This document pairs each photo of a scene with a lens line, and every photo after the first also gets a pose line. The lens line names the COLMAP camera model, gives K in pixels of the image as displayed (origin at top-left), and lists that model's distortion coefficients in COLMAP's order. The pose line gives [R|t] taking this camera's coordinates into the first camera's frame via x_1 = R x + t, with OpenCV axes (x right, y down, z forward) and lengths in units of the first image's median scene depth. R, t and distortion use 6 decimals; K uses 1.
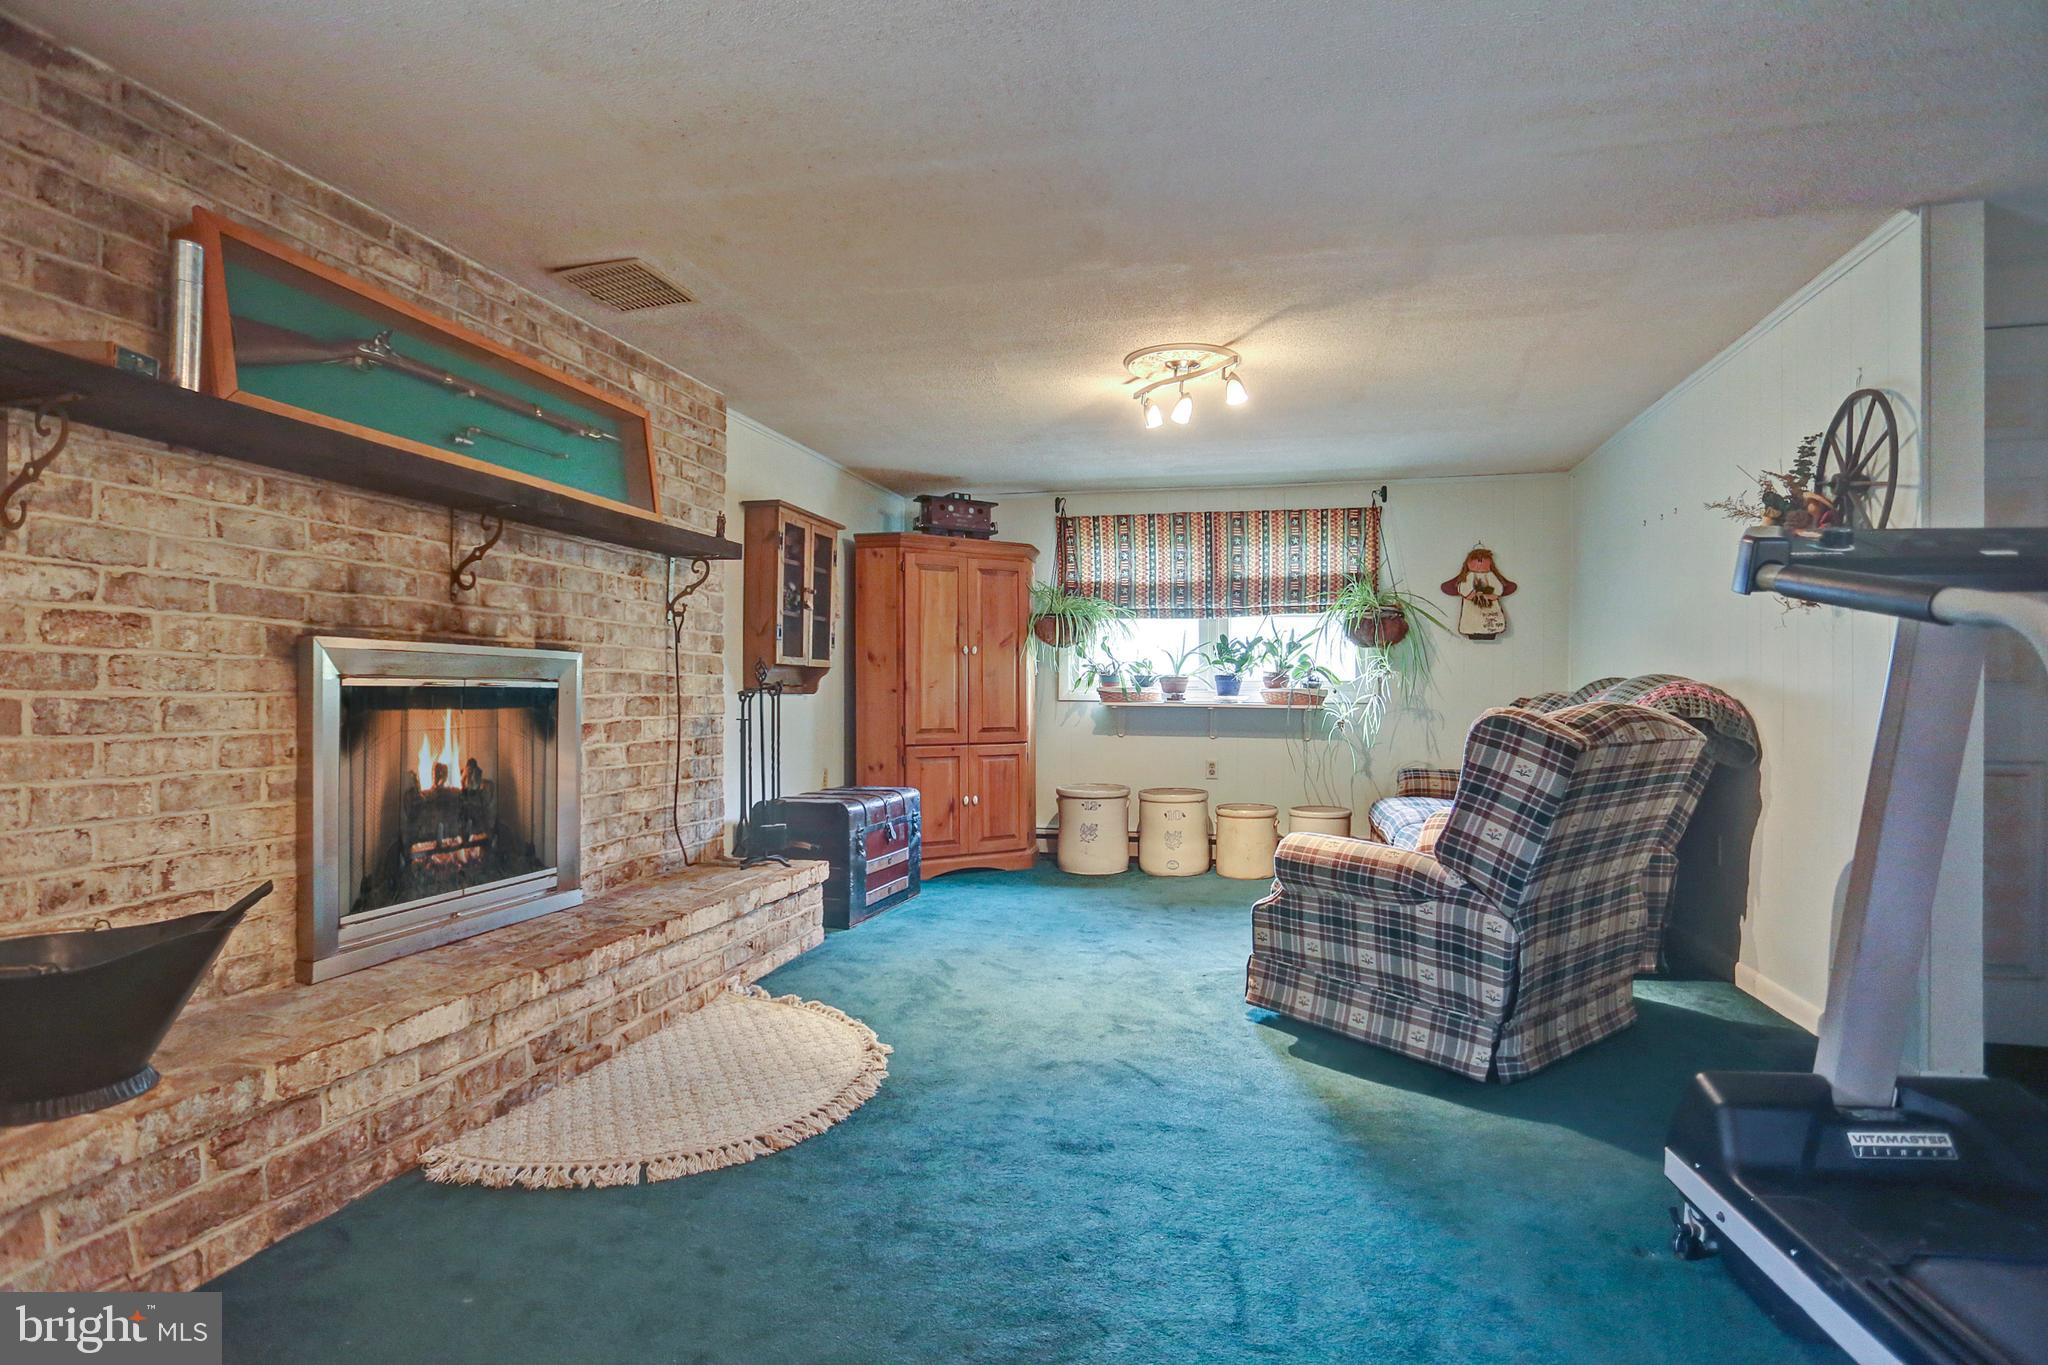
lens RADIAL K [[1059.7, 0, 1011.2], [0, 1059.7, 678.3], [0, 0, 1]] dist [-0.059215, 0.024564]
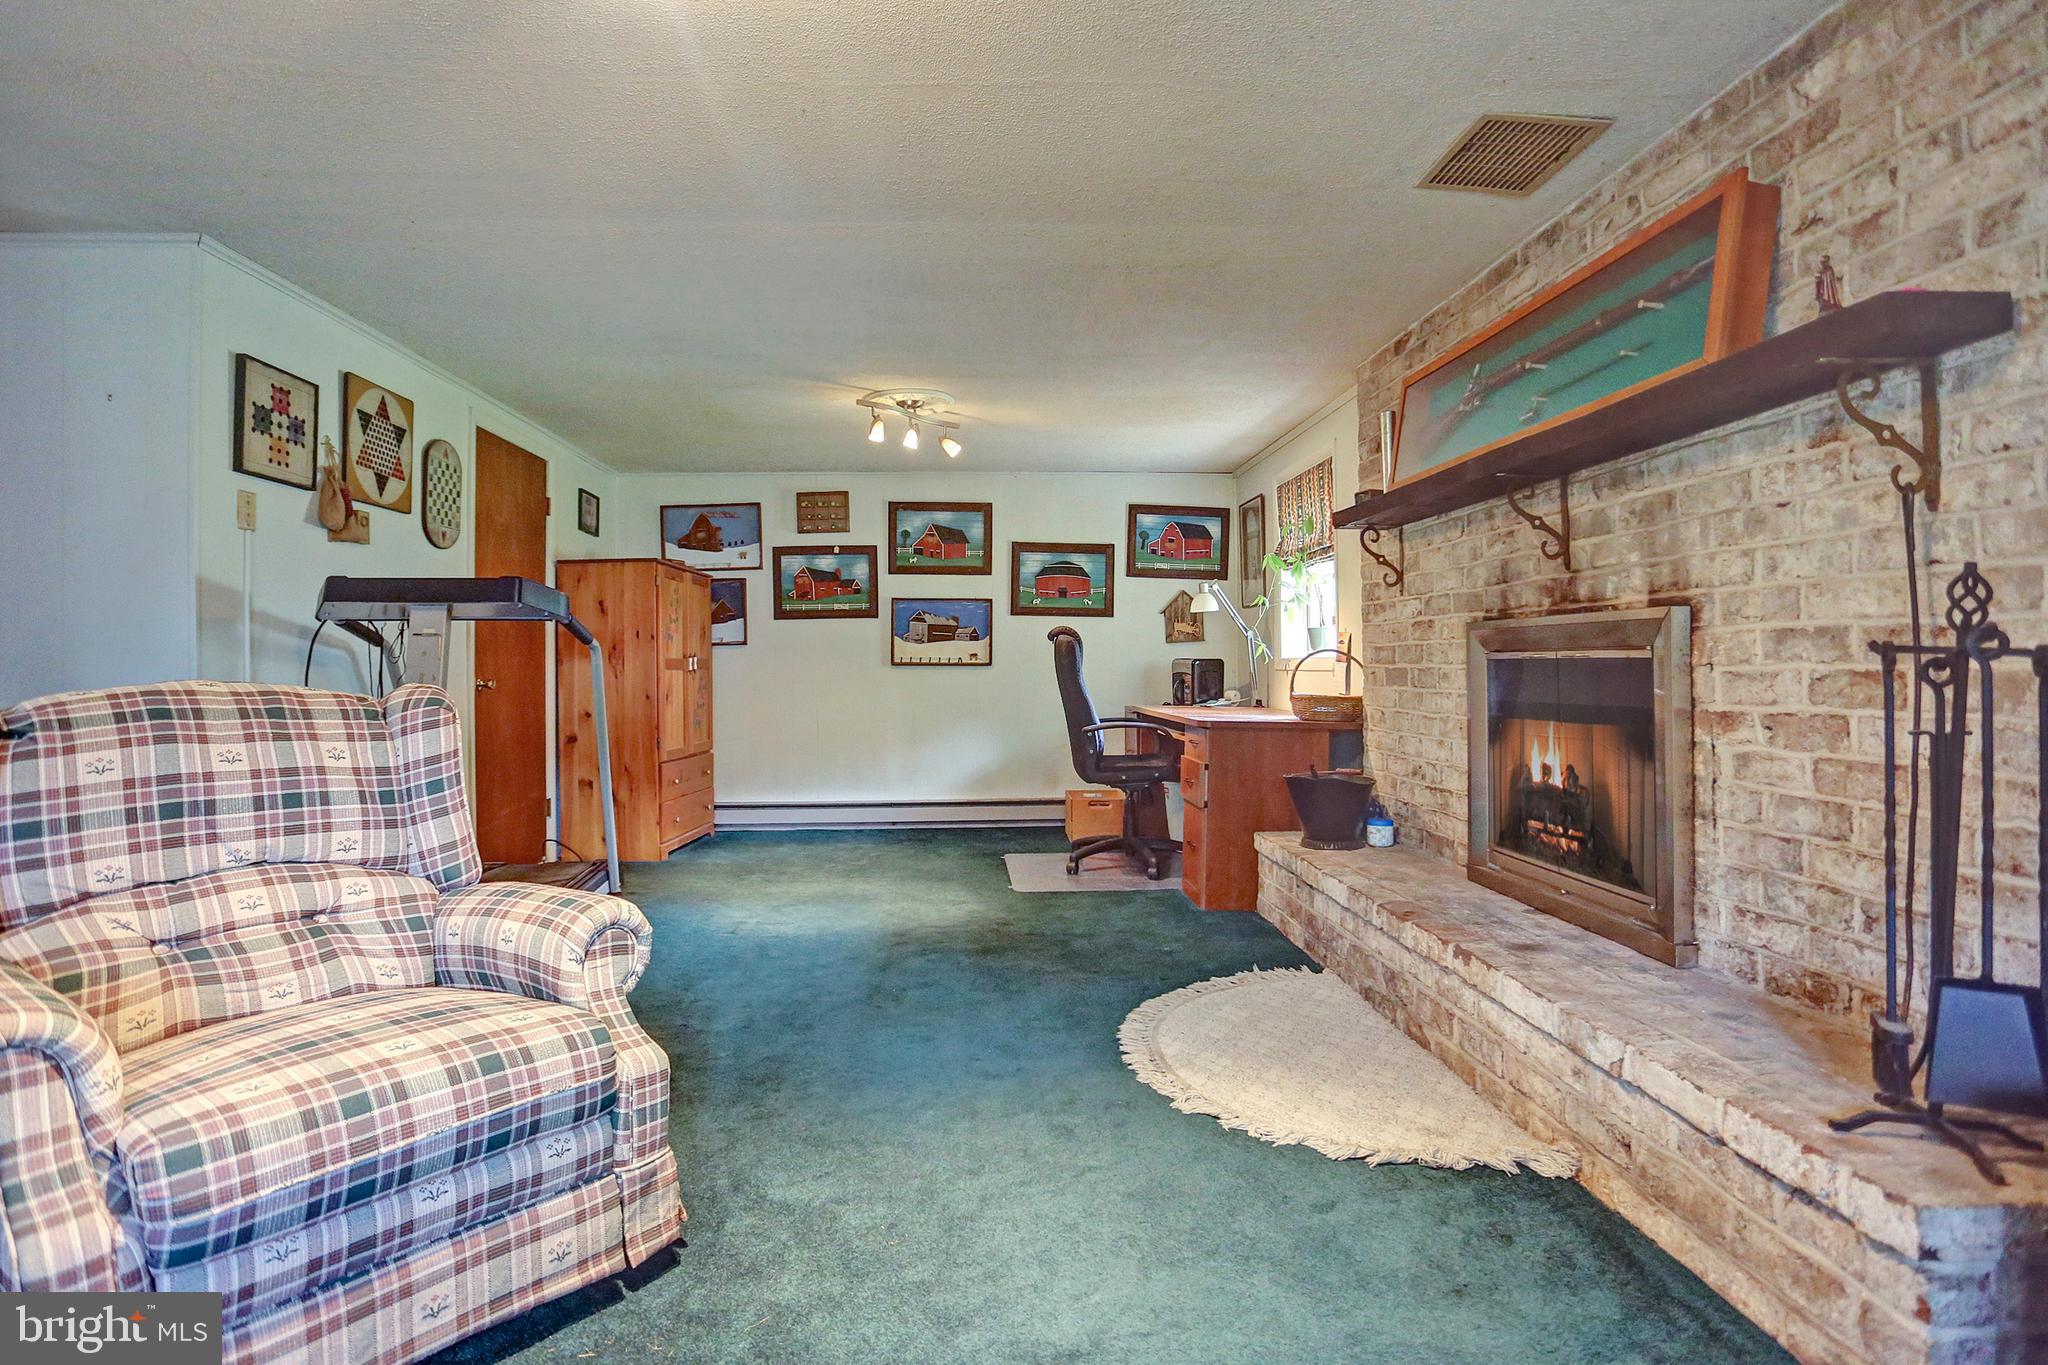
lens RADIAL K [[1059.7, 0, 1010.9], [0, 1059.7, 680.5], [0, 0, 1]] dist [-0.059215, 0.024564]
pose [[-0.958155, 0.007420, -0.286155, 0.201290], [0.007977, 0.999968, -0.000782, 0.020997], [0.286140, -0.003032, -0.958183, 1.472875]]
